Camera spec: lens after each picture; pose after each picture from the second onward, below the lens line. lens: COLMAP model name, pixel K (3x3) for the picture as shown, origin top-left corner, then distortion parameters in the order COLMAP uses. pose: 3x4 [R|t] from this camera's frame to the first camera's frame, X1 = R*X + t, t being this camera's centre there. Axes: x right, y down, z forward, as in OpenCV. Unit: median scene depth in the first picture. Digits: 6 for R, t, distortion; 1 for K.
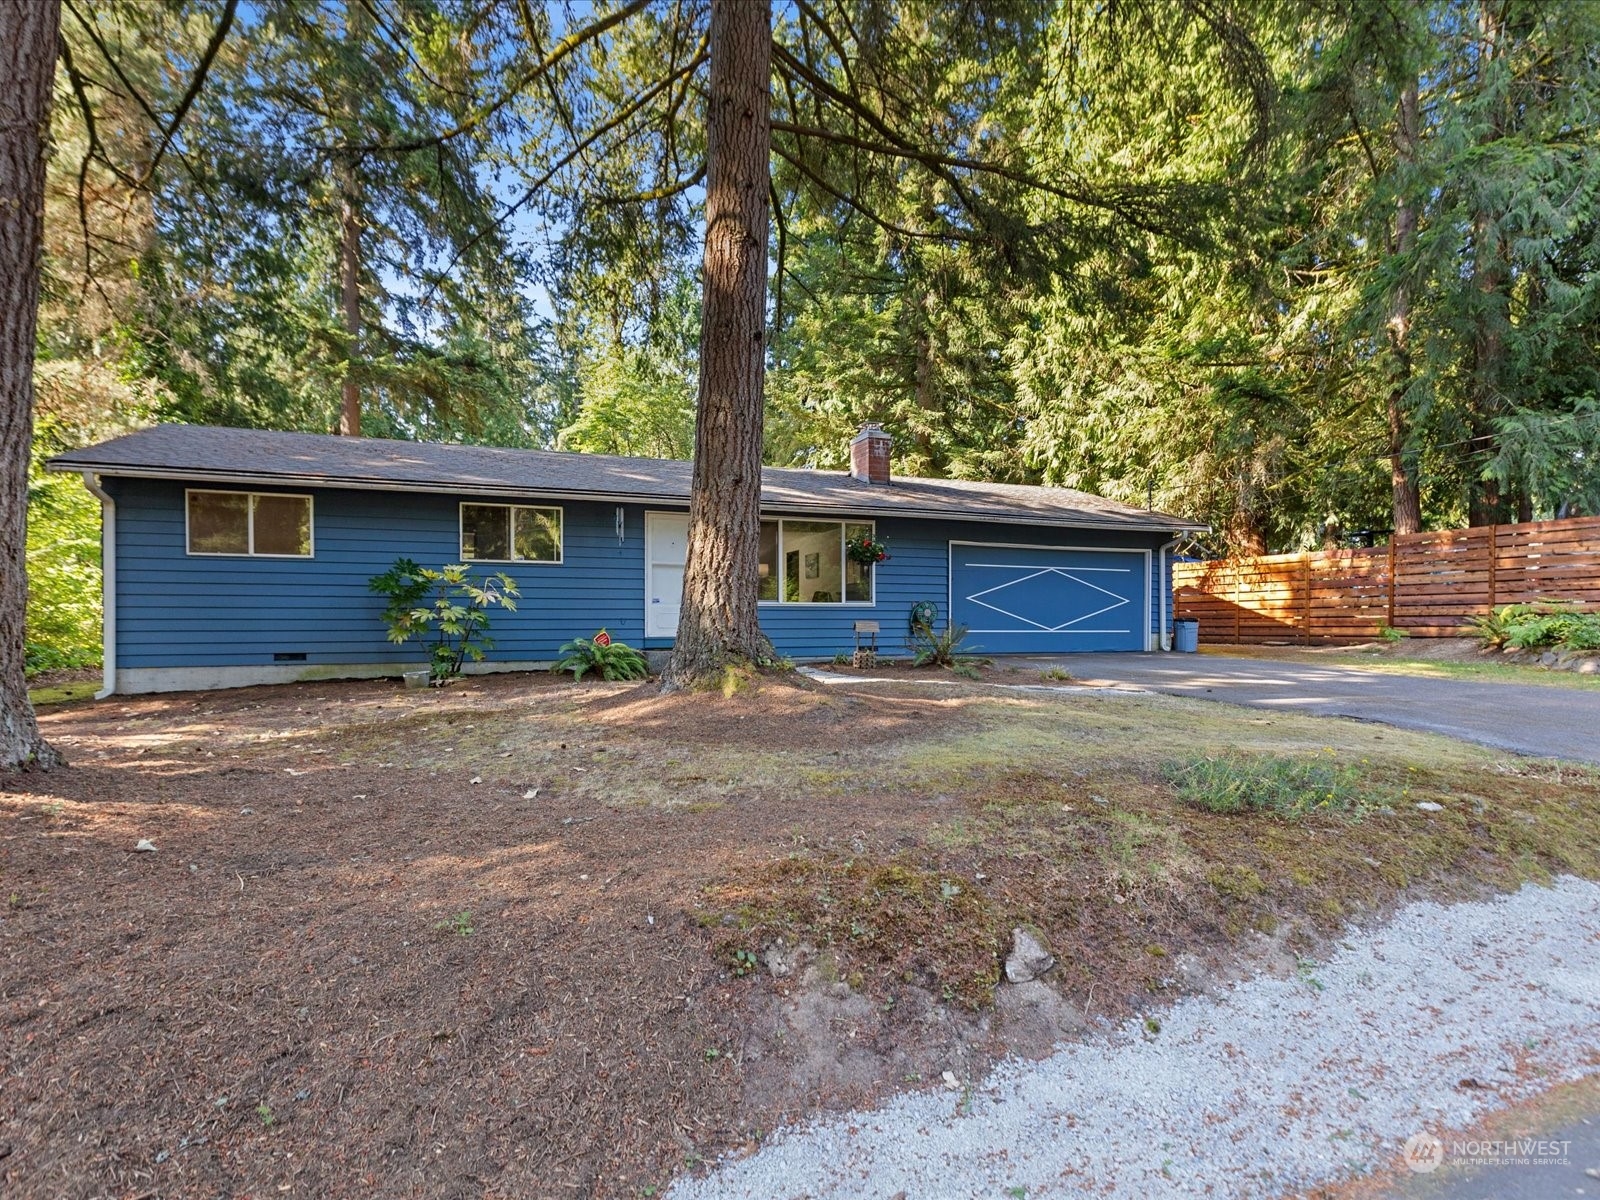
lens RADIAL K [[816.0, 0, 810.2], [0, 816.0, 634.2], [0, 0, 1]] dist [0.000490, -0.000604]
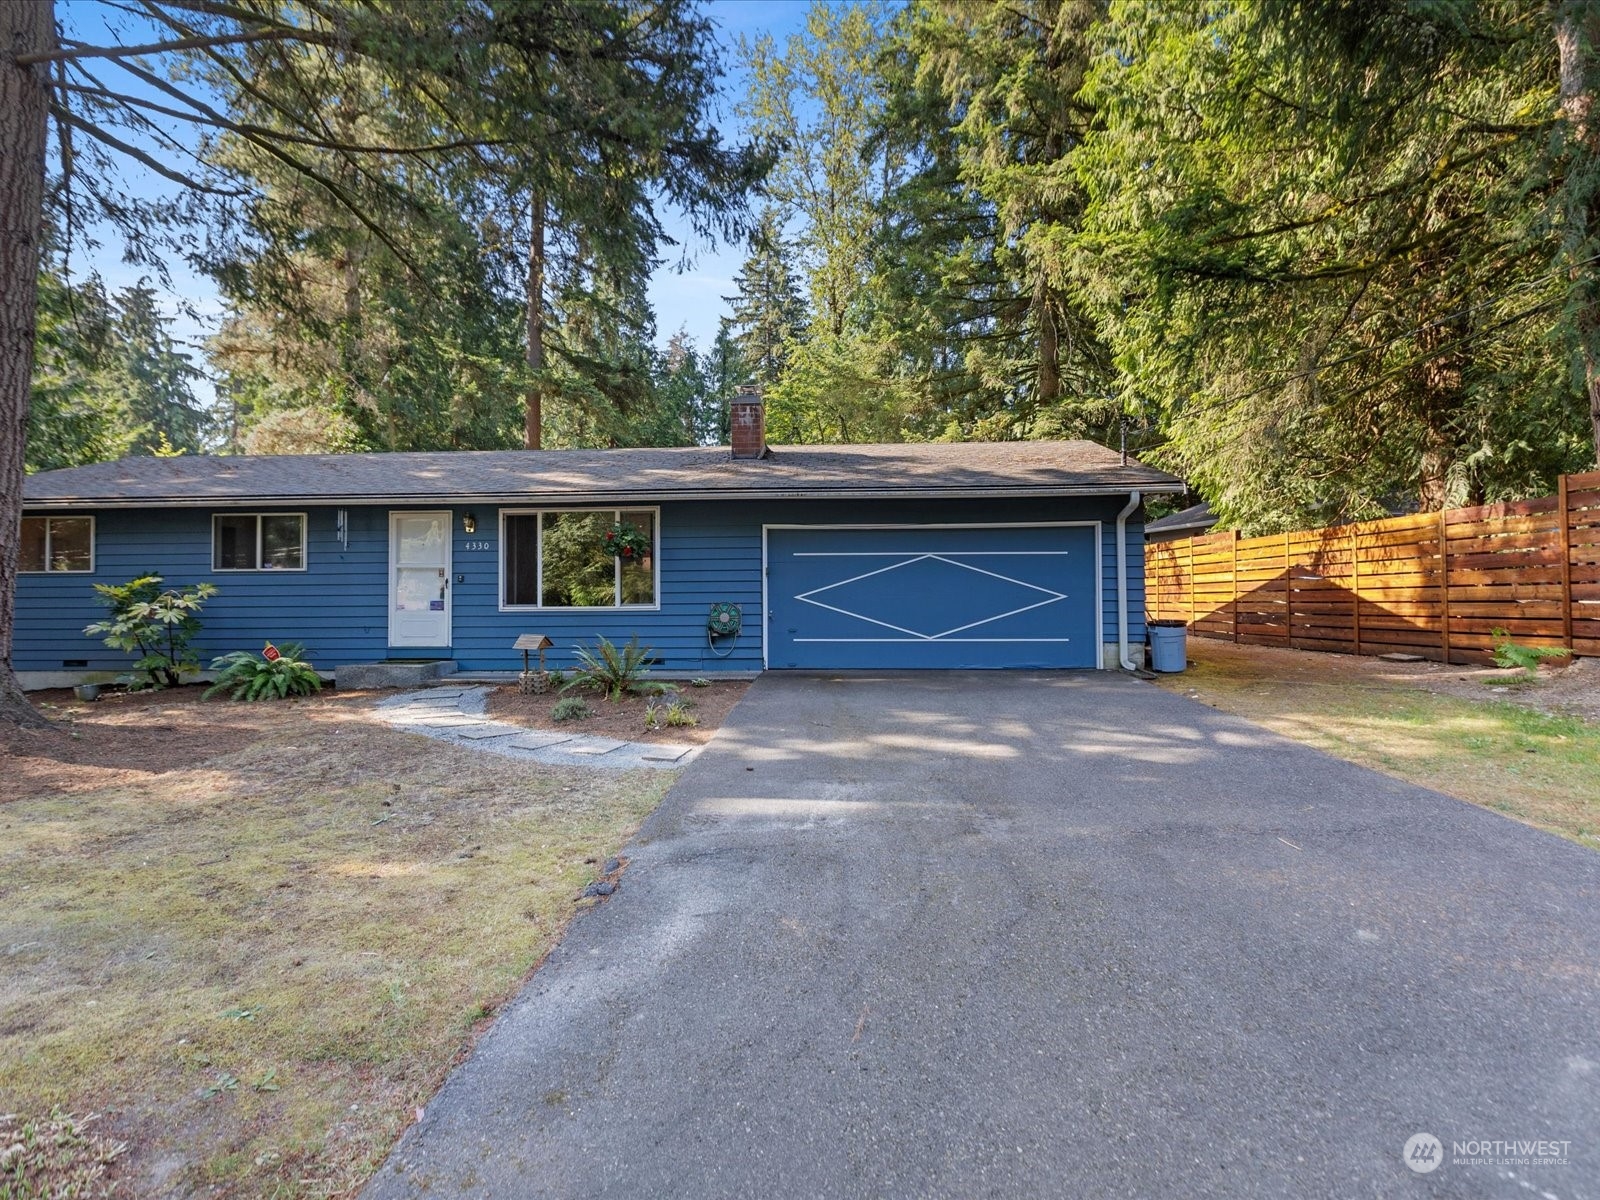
lens RADIAL K [[816.0, 0, 801.6], [0, 816.0, 580.7], [0, 0, 1]] dist [0.000490, -0.000604]
pose [[0.906973, -0.015769, -0.420894, 0.411836], [0.000542, 0.999342, -0.036273, -0.024758], [0.421189, 0.032671, 0.906384, 0.232694]]
